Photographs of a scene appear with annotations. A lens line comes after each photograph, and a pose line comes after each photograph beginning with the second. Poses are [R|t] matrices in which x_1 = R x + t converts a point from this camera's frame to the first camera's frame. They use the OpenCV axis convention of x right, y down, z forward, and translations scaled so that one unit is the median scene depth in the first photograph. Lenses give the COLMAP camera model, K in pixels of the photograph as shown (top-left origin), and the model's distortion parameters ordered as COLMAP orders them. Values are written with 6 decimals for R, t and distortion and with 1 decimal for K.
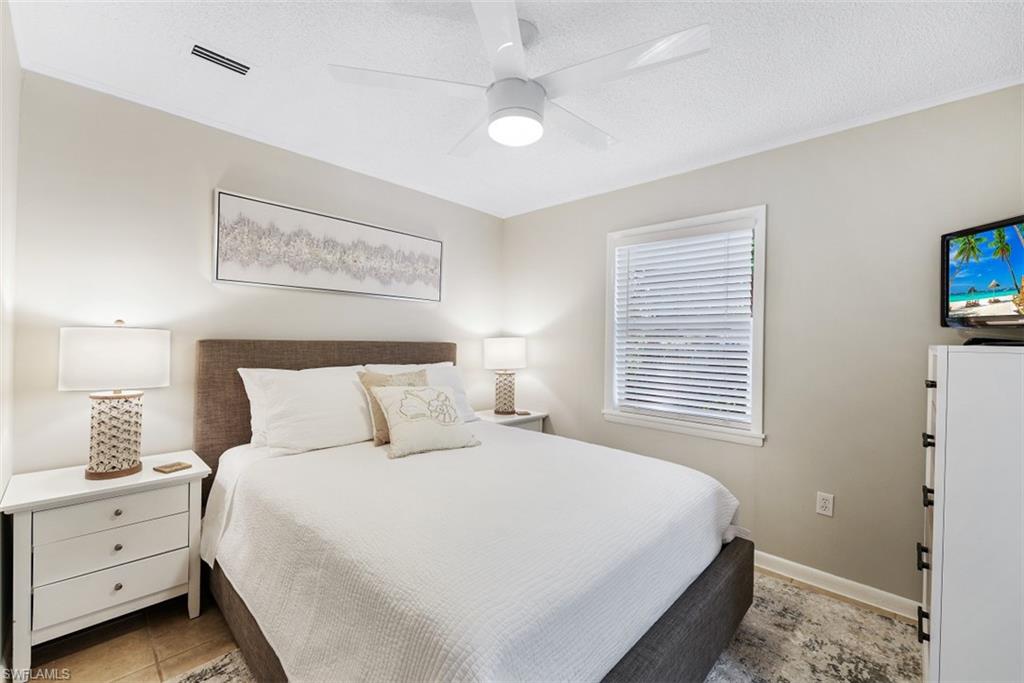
lens RADIAL K [[421.0, 0, 507.7], [0, 421.0, 339.8], [0, 0, 1]] dist [-0.011040, 0.001154]
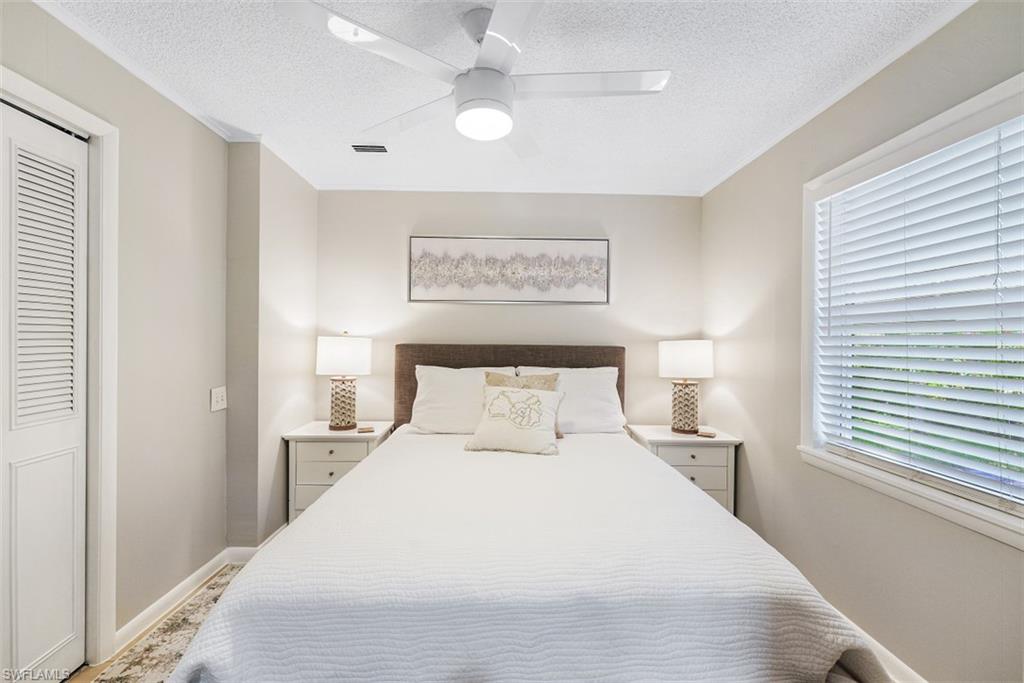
lens RADIAL K [[421.0, 0, 509.4], [0, 421.0, 340.0], [0, 0, 1]] dist [-0.011040, 0.001154]
pose [[0.699699, -0.011173, -0.714351, 0.409599], [0.002635, 0.999911, -0.013058, 0.004568], [0.714433, 0.007254, 0.699666, 0.206675]]
